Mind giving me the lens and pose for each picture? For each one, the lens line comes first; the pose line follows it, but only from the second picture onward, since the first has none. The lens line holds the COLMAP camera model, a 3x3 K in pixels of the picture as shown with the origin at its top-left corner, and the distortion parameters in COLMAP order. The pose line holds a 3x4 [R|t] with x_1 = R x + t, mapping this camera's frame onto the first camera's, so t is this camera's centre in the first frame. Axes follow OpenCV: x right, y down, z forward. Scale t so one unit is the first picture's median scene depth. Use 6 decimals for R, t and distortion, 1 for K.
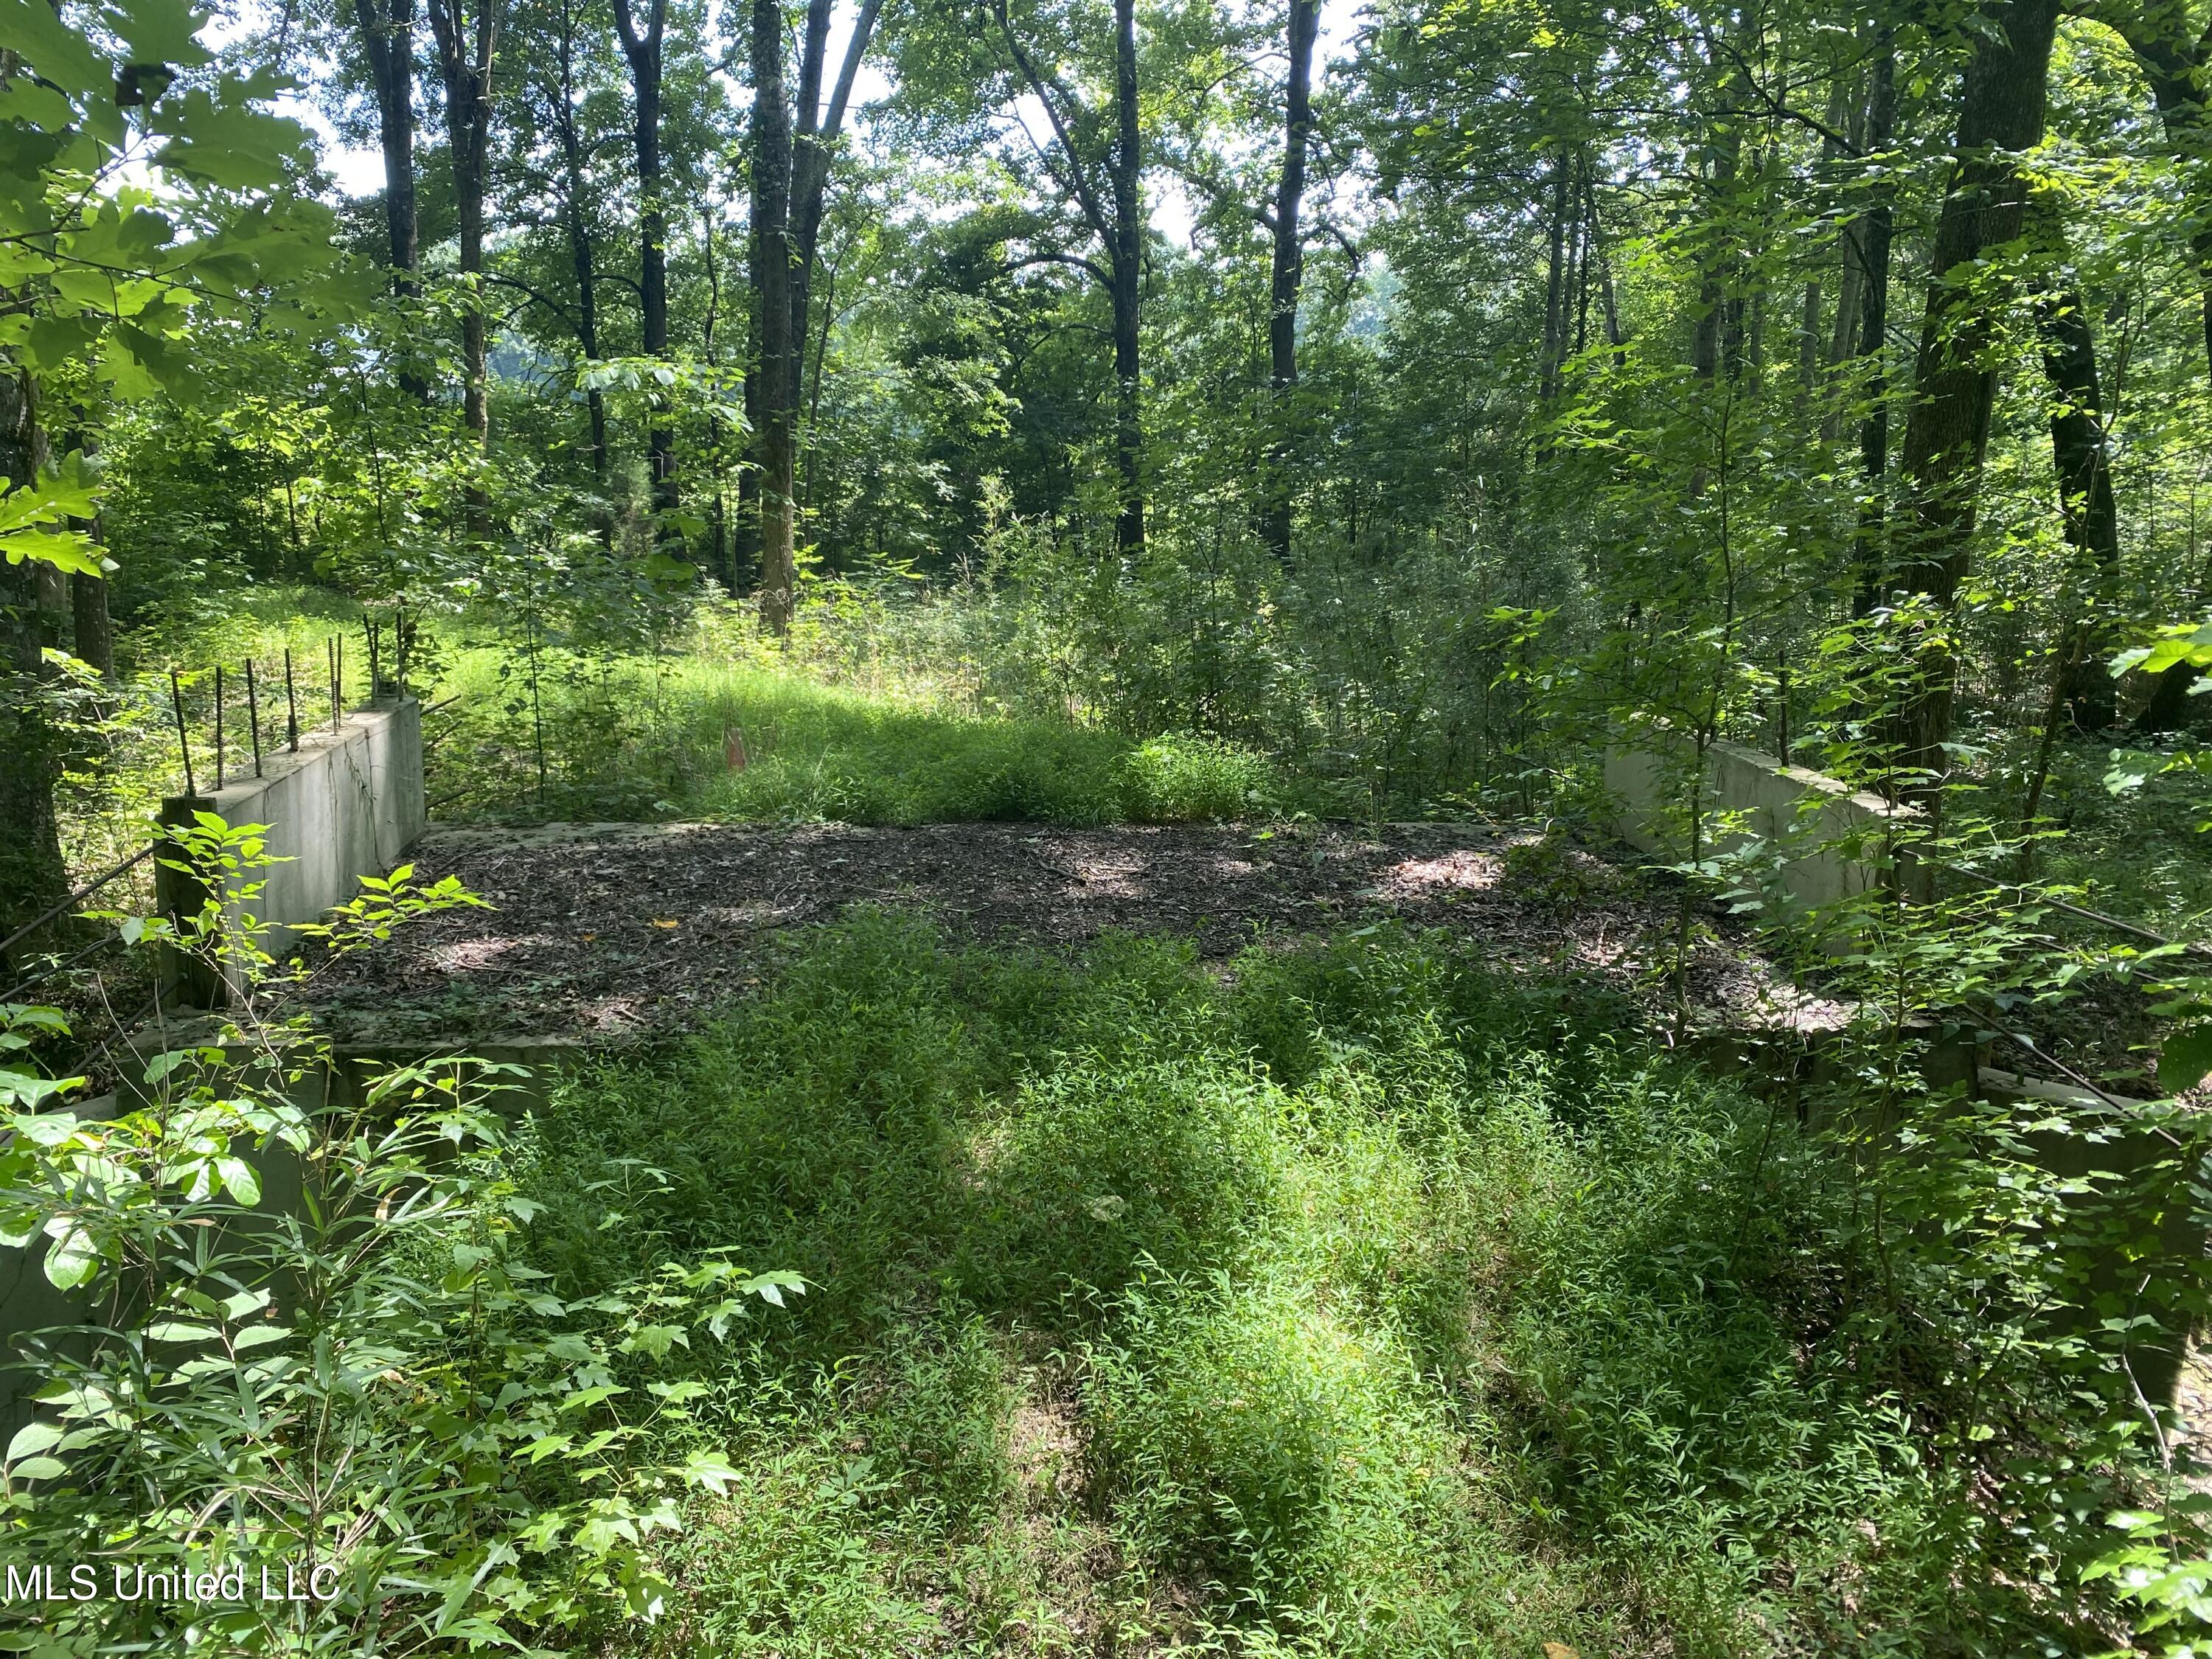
lens RADIAL K [[1701.6, 0, 1110.2], [0, 1701.6, 826.2], [0, 0, 1]] dist [0.037490, -0.036174]
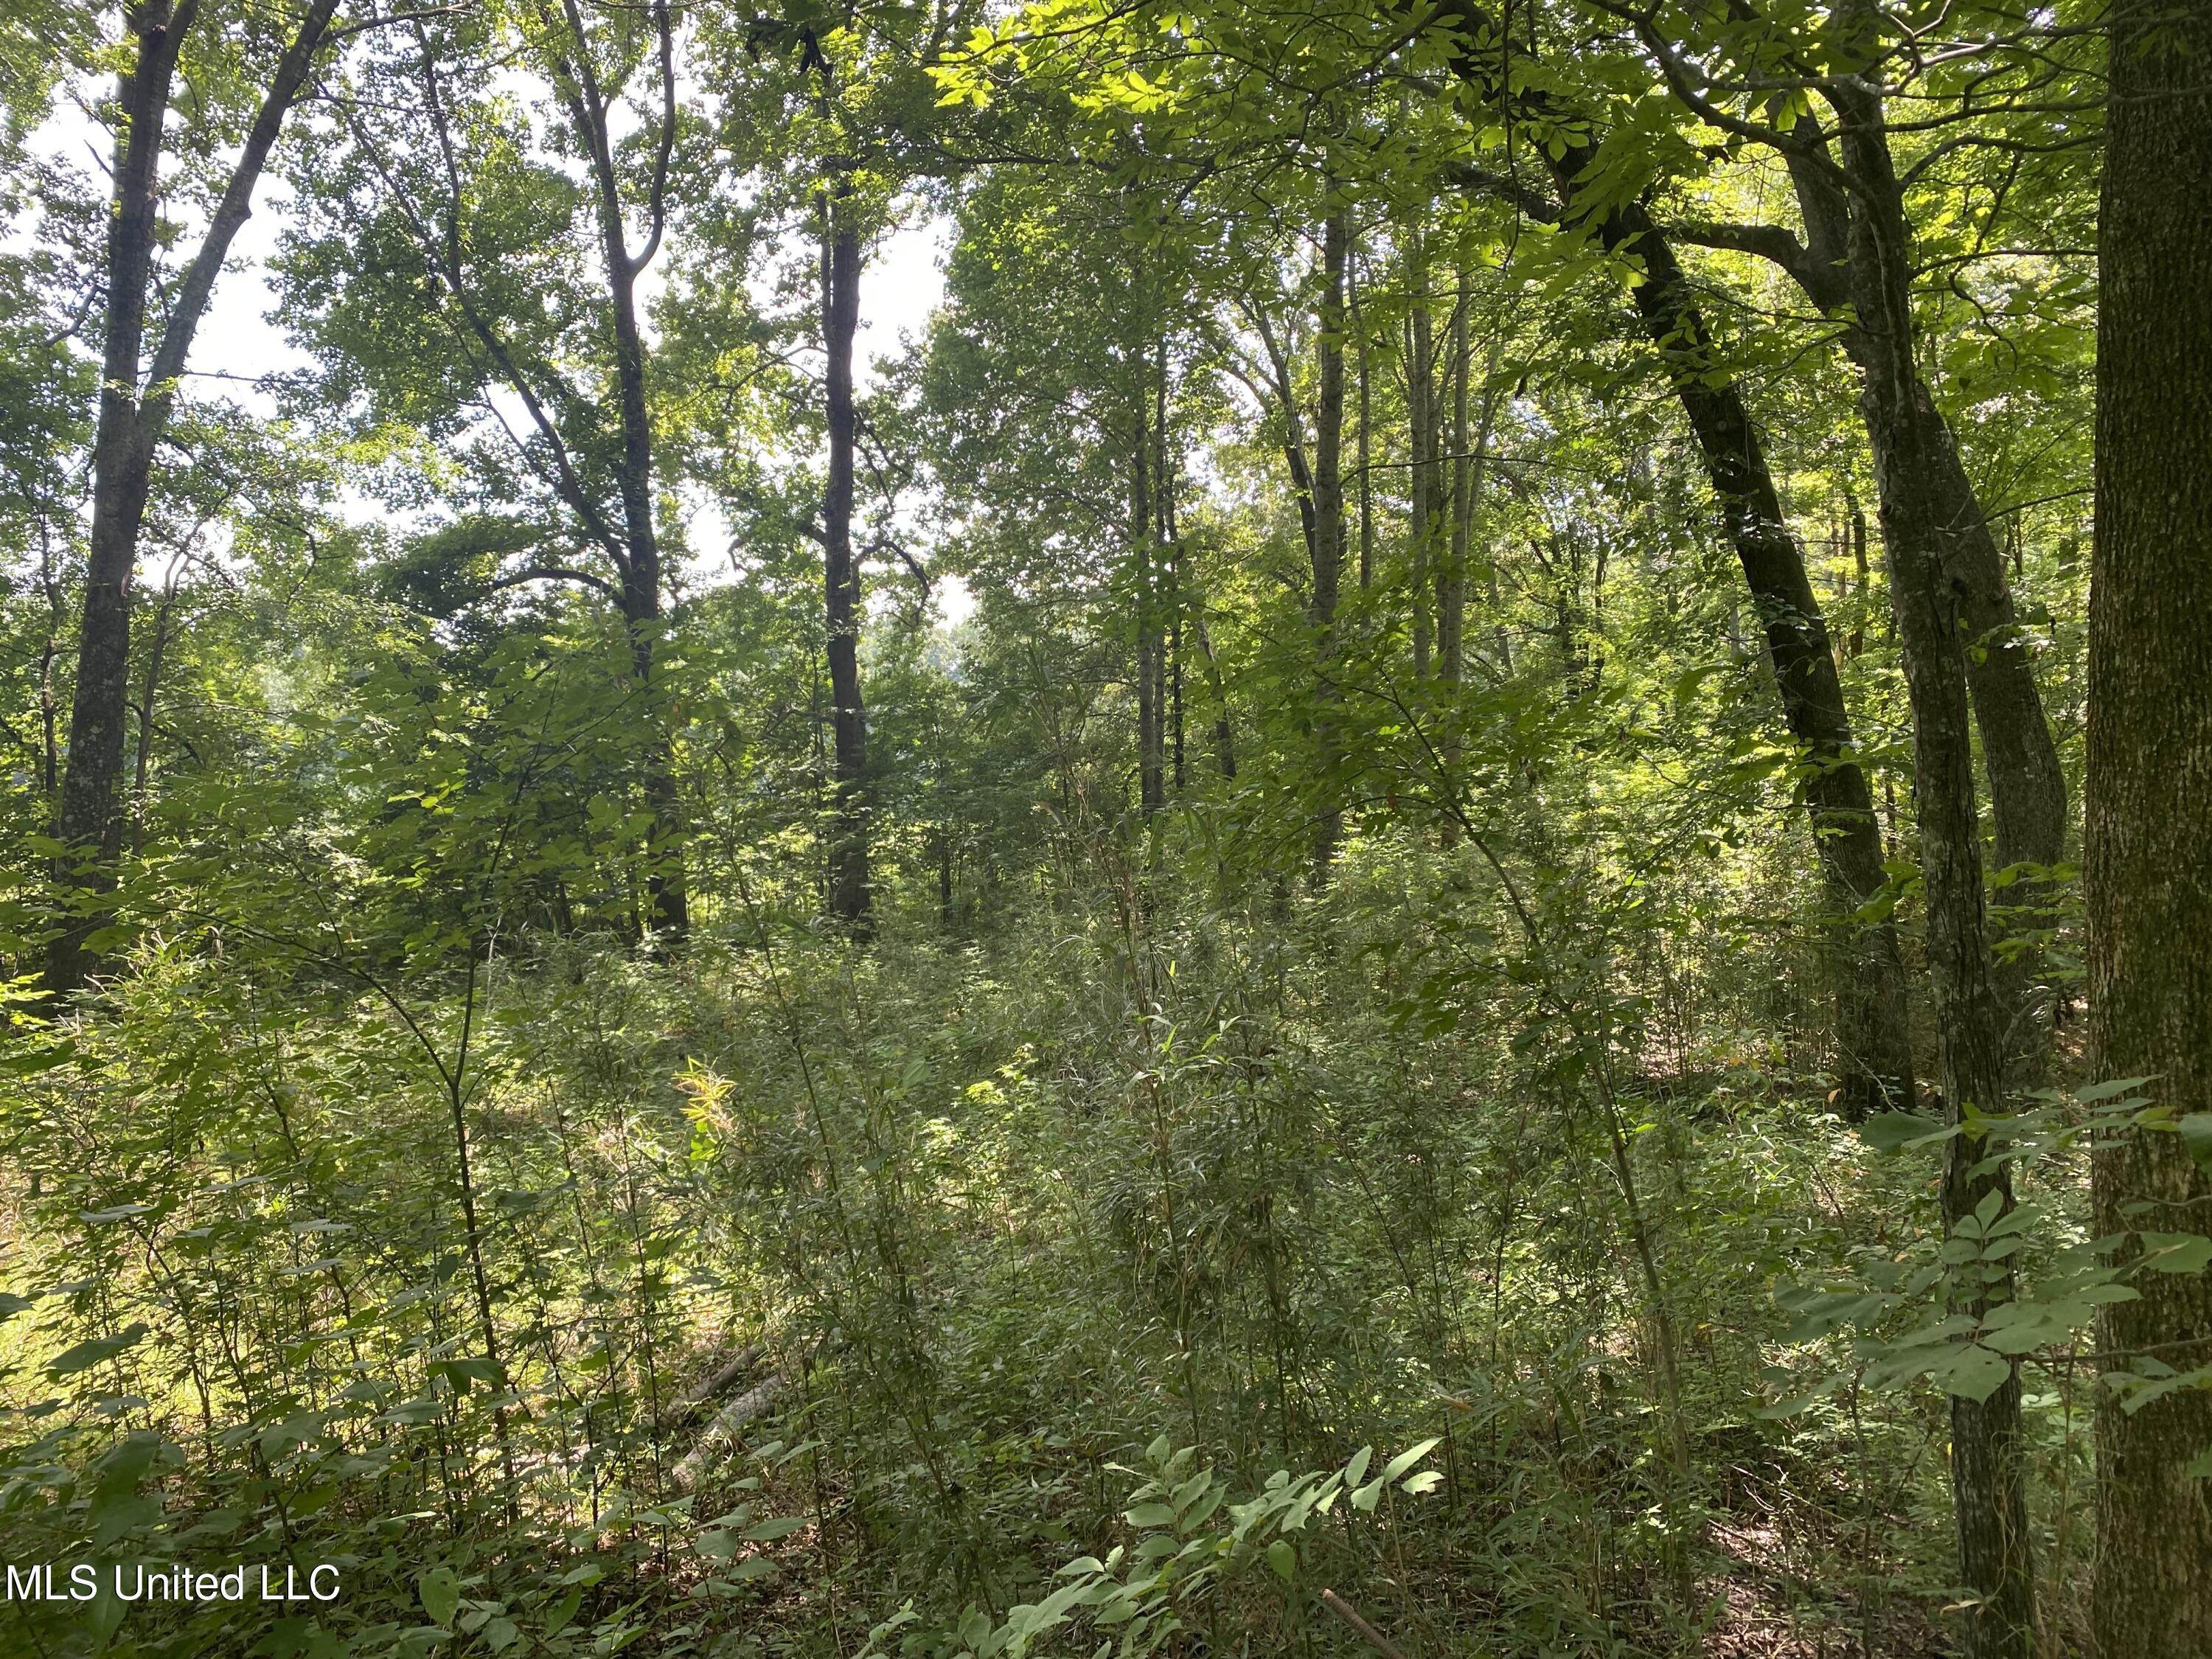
lens RADIAL K [[1701.6, 0, 1075.4], [0, 1701.6, 836.3], [0, 0, 1]] dist [0.037490, -0.036174]
pose [[0.978392, -0.038313, 0.203176, 0.039141], [0.075842, 0.980686, -0.180287, -0.039469], [-0.192344, 0.191801, 0.962401, 0.174241]]
